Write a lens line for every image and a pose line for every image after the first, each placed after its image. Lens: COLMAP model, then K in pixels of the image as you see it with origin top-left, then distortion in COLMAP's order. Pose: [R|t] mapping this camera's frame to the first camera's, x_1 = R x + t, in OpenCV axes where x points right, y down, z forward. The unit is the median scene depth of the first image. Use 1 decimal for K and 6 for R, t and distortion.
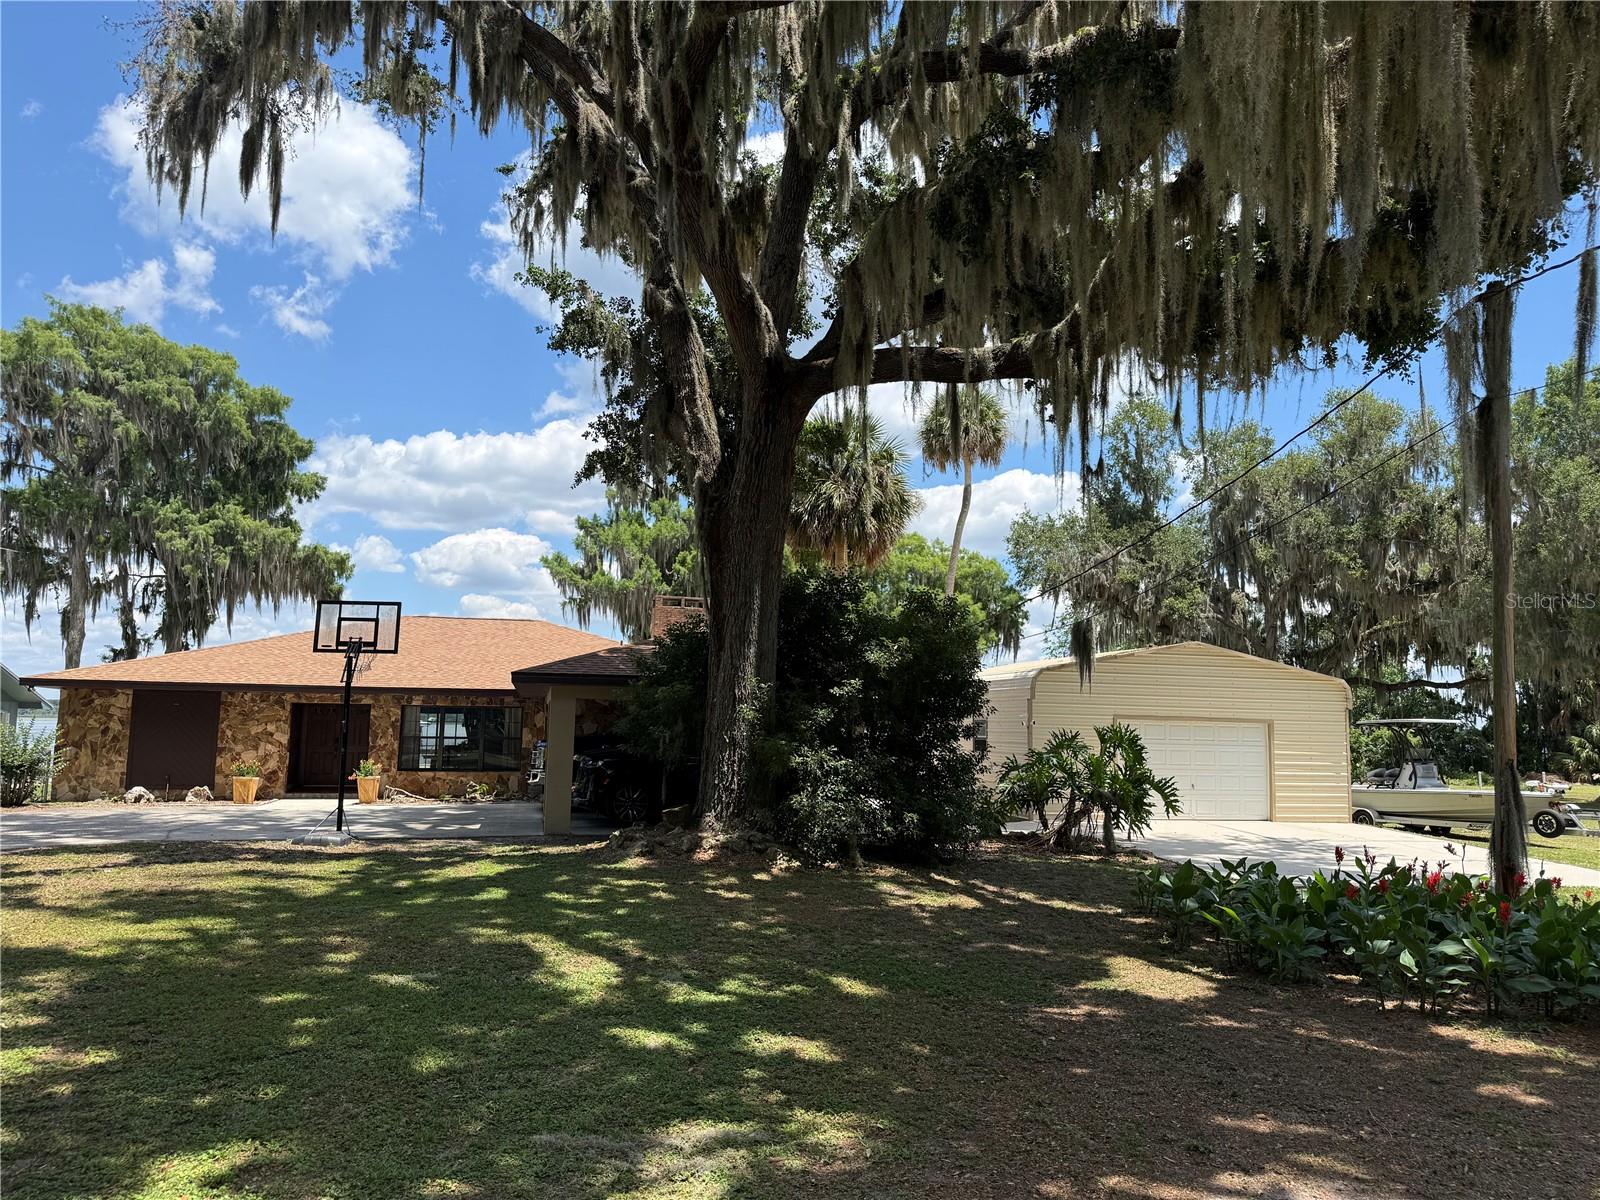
lens RADIAL K [[1127.0, 0, 800.8], [0, 1127.0, 614.8], [0, 0, 1]] dist [0.052604, -0.068159]
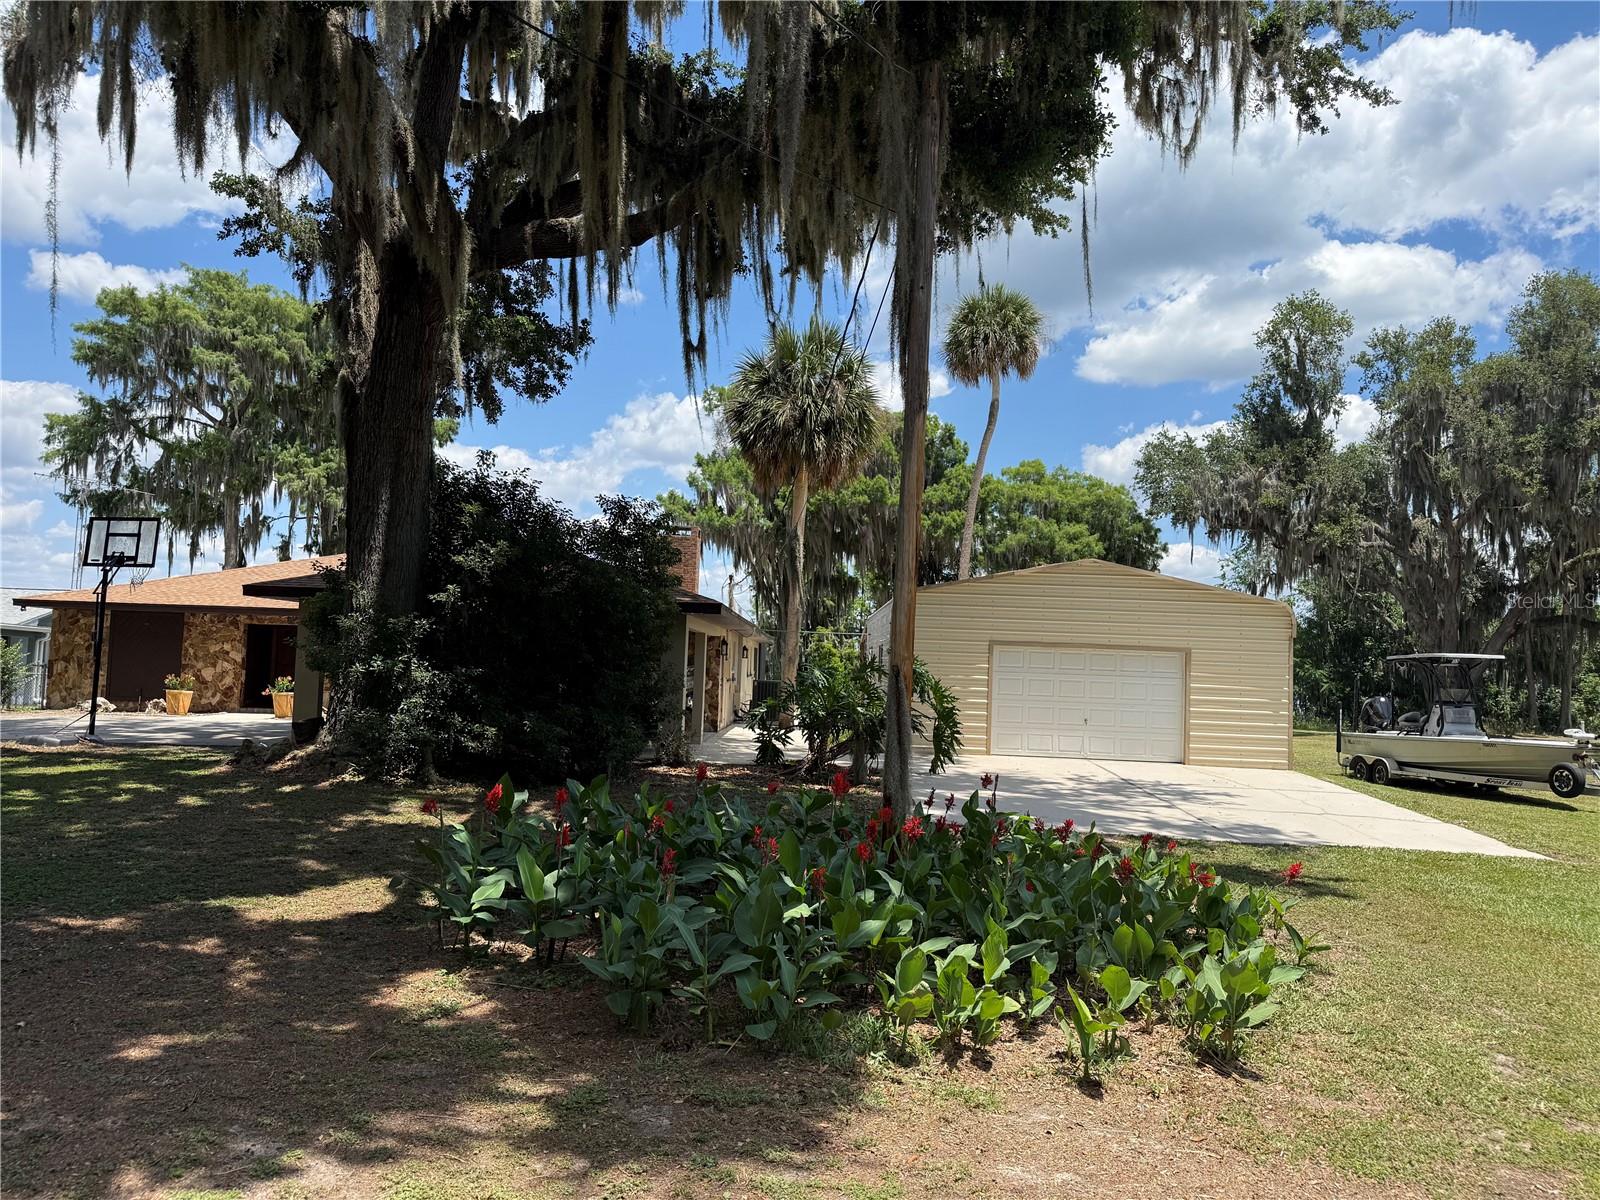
lens RADIAL K [[1127.0, 0, 800.7], [0, 1127.0, 616.1], [0, 0, 1]] dist [0.052604, -0.068159]
pose [[0.971742, 0.004027, -0.236012, 0.311262], [0.007747, 0.998772, 0.048942, 0.021987], [0.235919, -0.049388, 0.970517, 0.087995]]
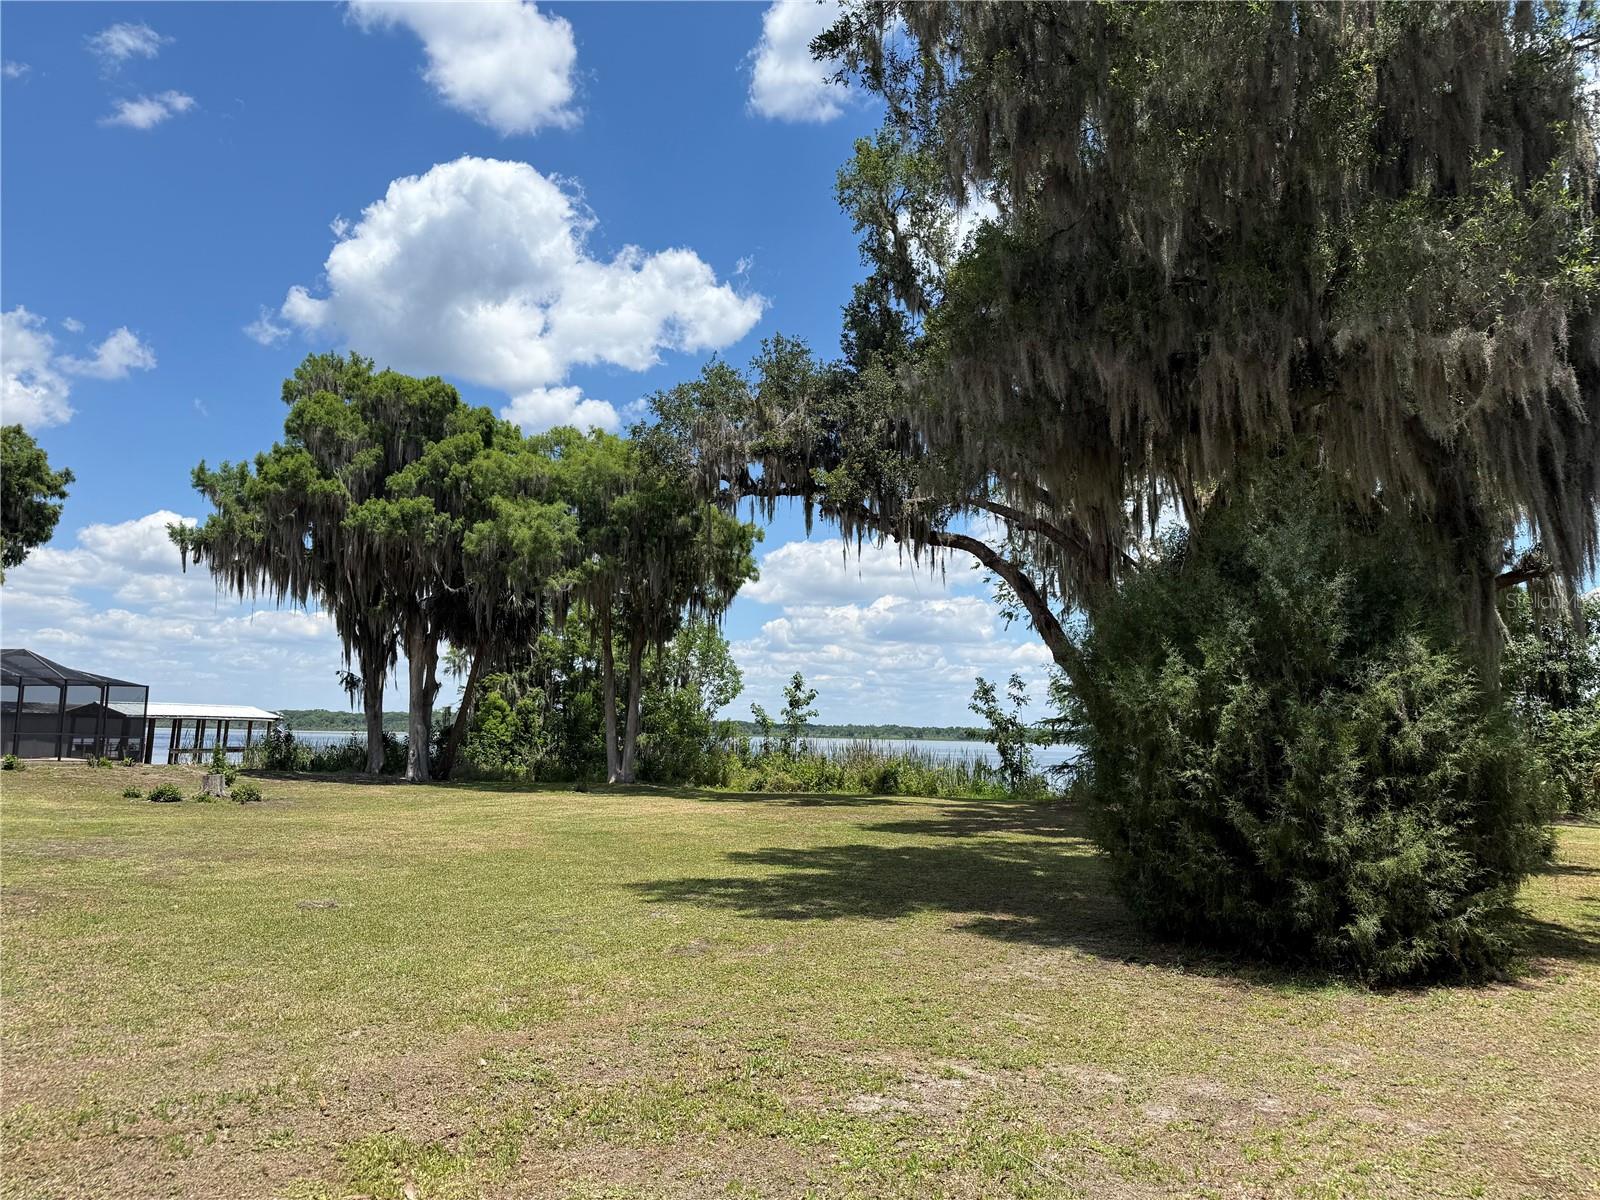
lens RADIAL K [[1127.0, 0, 787.5], [0, 1127.0, 604.4], [0, 0, 1]] dist [0.052604, -0.068159]
pose [[0.846161, -0.060824, -0.529446, 1.324111], [0.045680, 0.998087, -0.041656, 0.163224], [0.530967, 0.011063, 0.847321, 1.144755]]
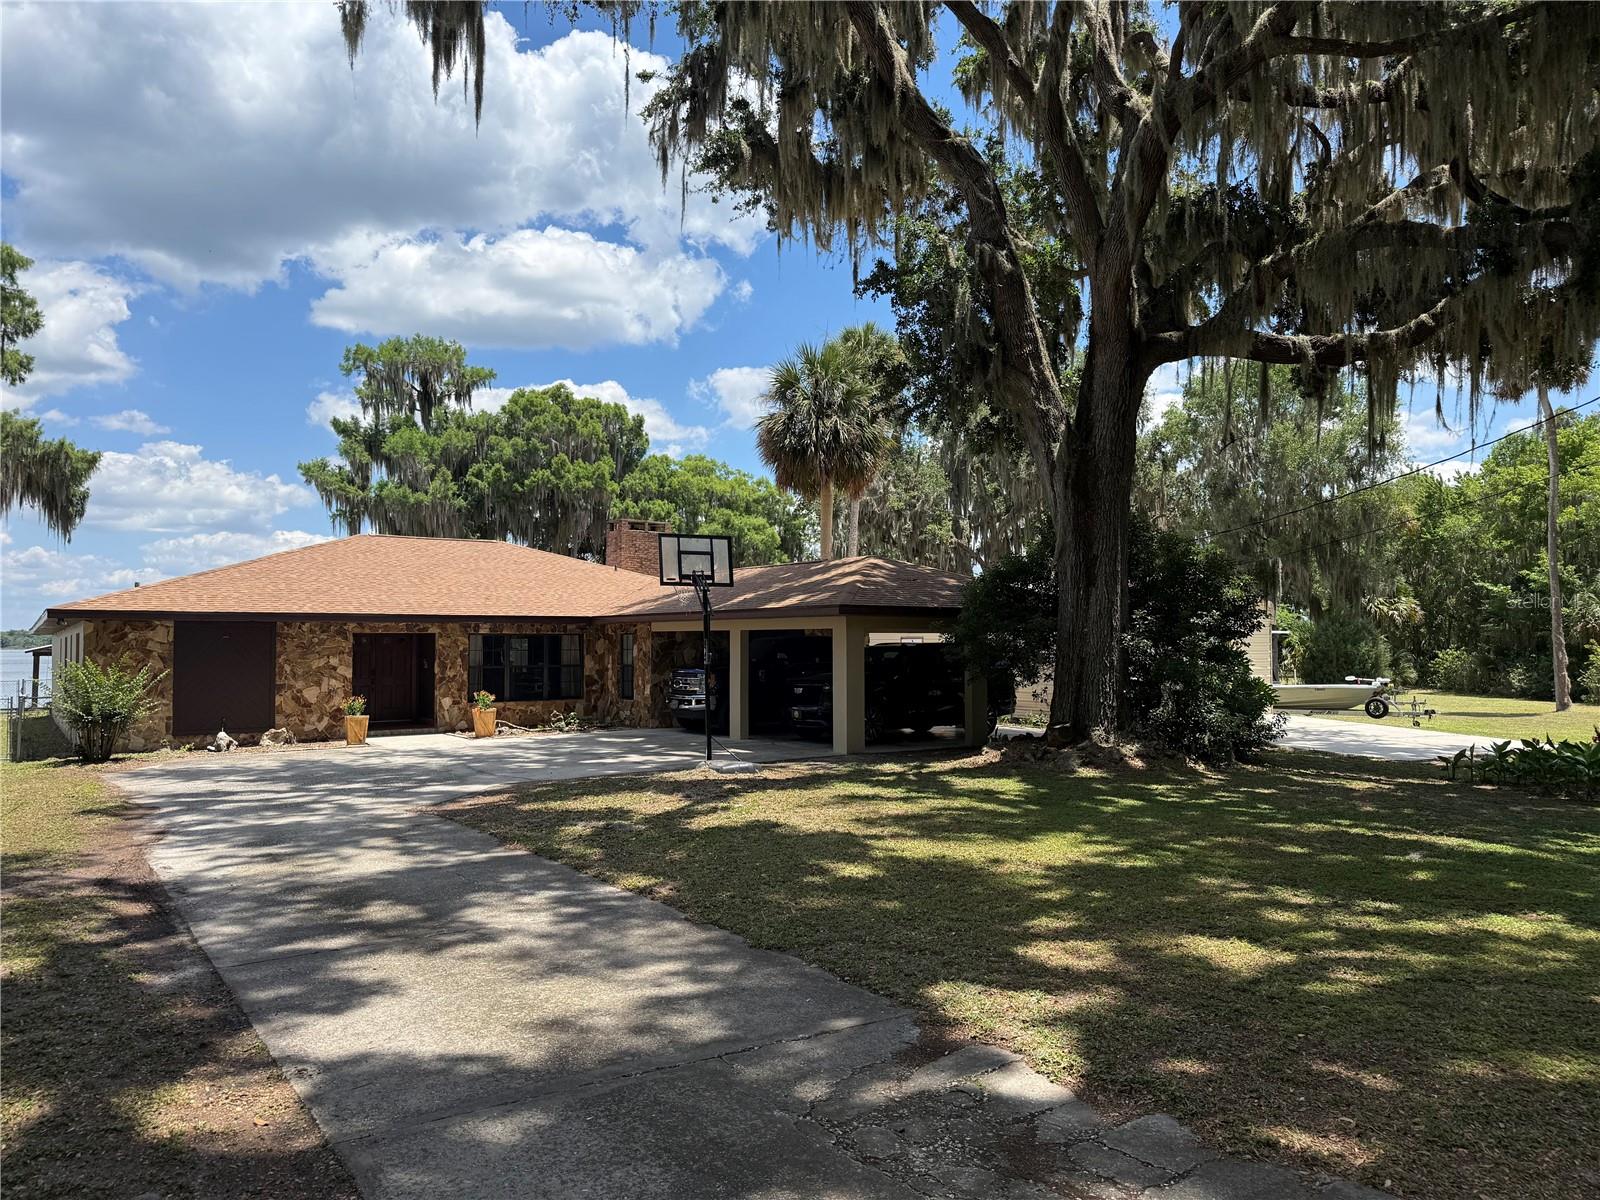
lens RADIAL K [[1127.0, 0, 802.5], [0, 1127.0, 615.4], [0, 0, 1]] dist [0.052604, -0.068159]
pose [[0.926605, -0.010557, 0.375887, -0.457719], [-0.018595, 0.997097, 0.073843, -0.010523], [-0.375575, -0.075413, 0.923719, 0.027933]]
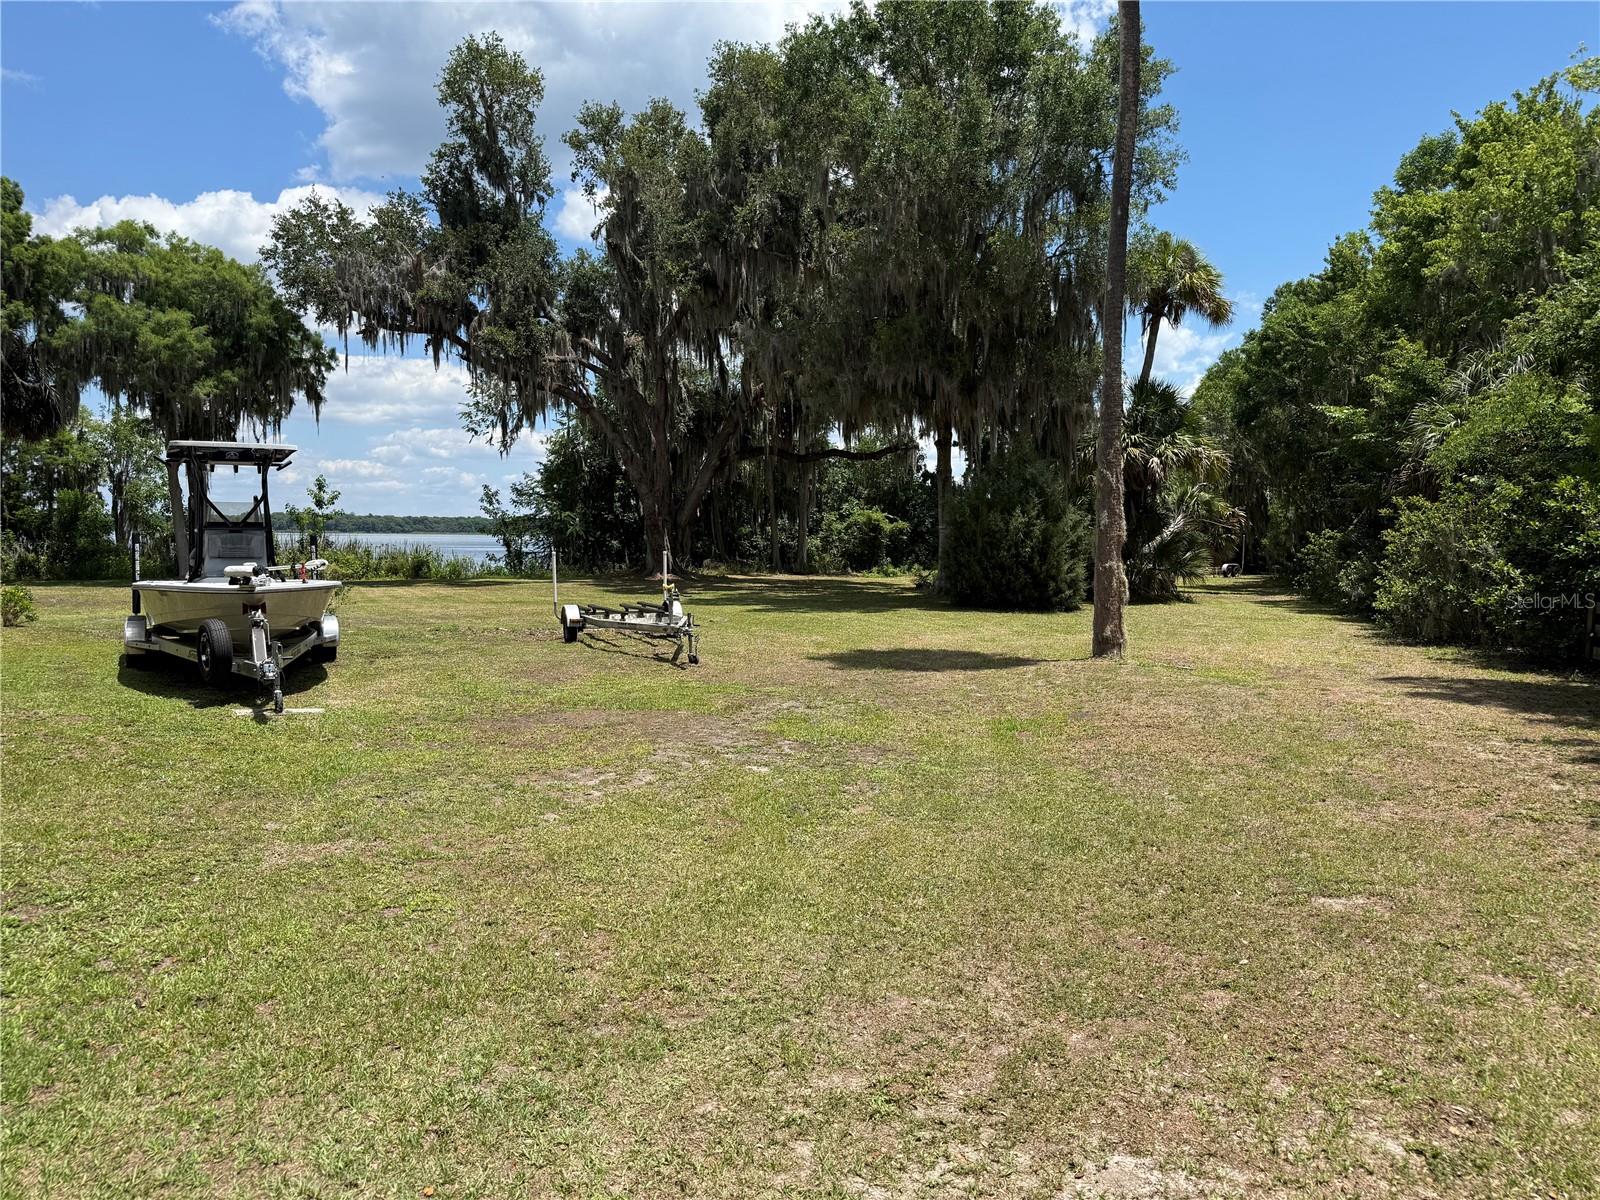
lens RADIAL K [[1127.0, 0, 811.1], [0, 1127.0, 623.0], [0, 0, 1]] dist [0.052604, -0.068159]
pose [[0.968751, -0.027860, 0.246467, 0.742348], [-0.016638, 0.984135, 0.176640, 0.085597], [-0.247478, -0.175220, 0.952918, 0.497632]]
